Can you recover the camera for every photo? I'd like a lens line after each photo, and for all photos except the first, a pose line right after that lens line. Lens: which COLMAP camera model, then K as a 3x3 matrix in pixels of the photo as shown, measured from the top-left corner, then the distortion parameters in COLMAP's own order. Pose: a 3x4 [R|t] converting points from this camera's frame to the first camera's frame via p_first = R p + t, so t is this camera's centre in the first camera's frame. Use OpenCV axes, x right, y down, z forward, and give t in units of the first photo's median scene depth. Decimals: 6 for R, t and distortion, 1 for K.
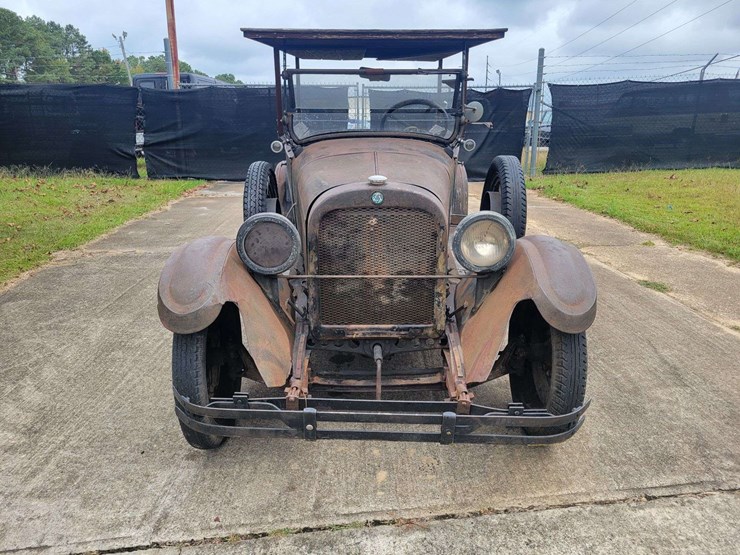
lens RADIAL K [[556.4, 0, 367.8], [0, 556.4, 279.0], [0, 0, 1]] dist [0.048348, -0.030735]
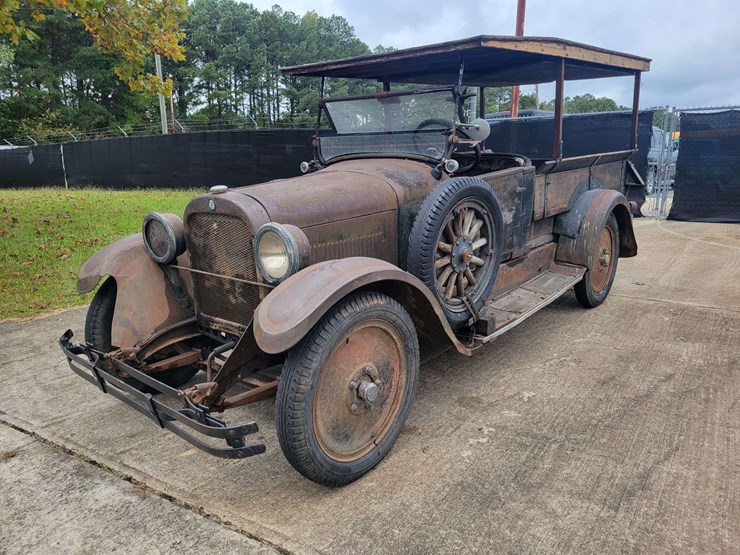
lens RADIAL K [[556.4, 0, 366.8], [0, 556.4, 278.8], [0, 0, 1]] dist [0.048348, -0.030735]
pose [[0.763479, 0.128285, -0.632963, 0.922788], [-0.167435, 0.985881, -0.002148, -0.044392], [0.623751, 0.107620, 0.774179, 0.311403]]
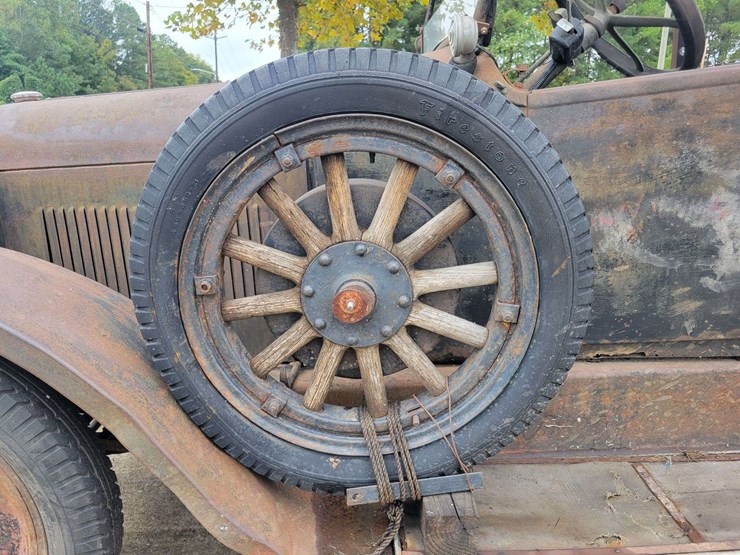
lens RADIAL K [[556.4, 0, 359.4], [0, 556.4, 279.9], [0, 0, 1]] dist [0.048348, -0.030735]
pose [[0.013043, 0.254290, -0.967040, 0.702689], [-0.286211, 0.927607, 0.240061, -0.235684], [0.958078, 0.273646, 0.084879, 1.306993]]
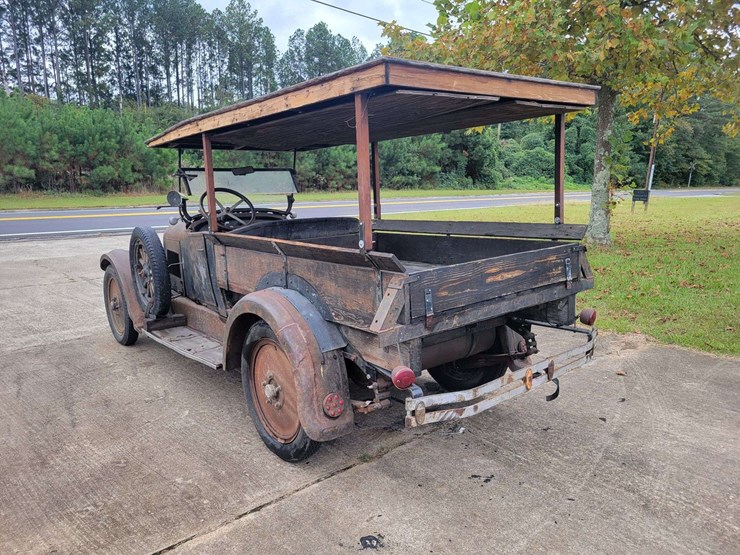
lens RADIAL K [[556.4, 0, 367.2], [0, 556.4, 278.9], [0, 0, 1]] dist [0.048348, -0.030735]
pose [[-0.784294, 0.120172, -0.608639, 0.910694], [-0.173229, 0.899618, 0.400848, -1.022696], [0.595713, 0.419816, -0.684748, 3.135930]]
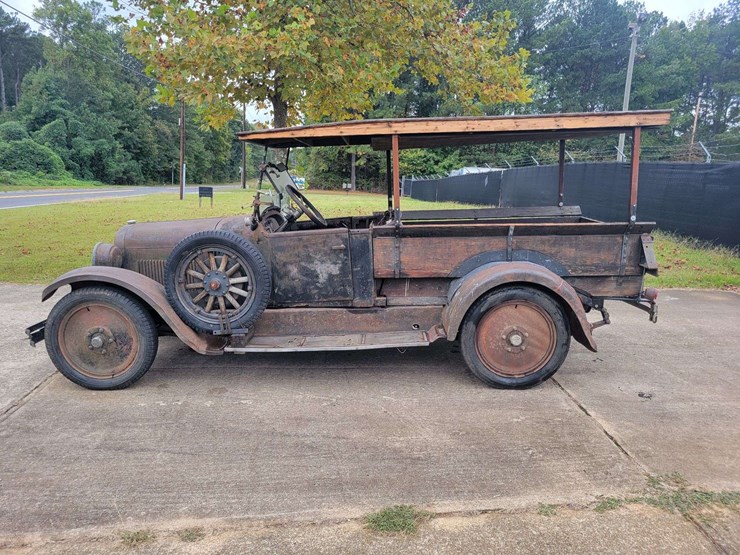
lens RADIAL K [[556.4, 0, 364.6], [0, 556.4, 278.9], [0, 0, 1]] dist [0.048348, -0.030735]
pose [[-0.021802, 0.186894, -0.982138, 1.949636], [-0.303326, 0.934830, 0.184625, -0.585779], [0.952637, 0.301933, 0.036309, 1.697189]]
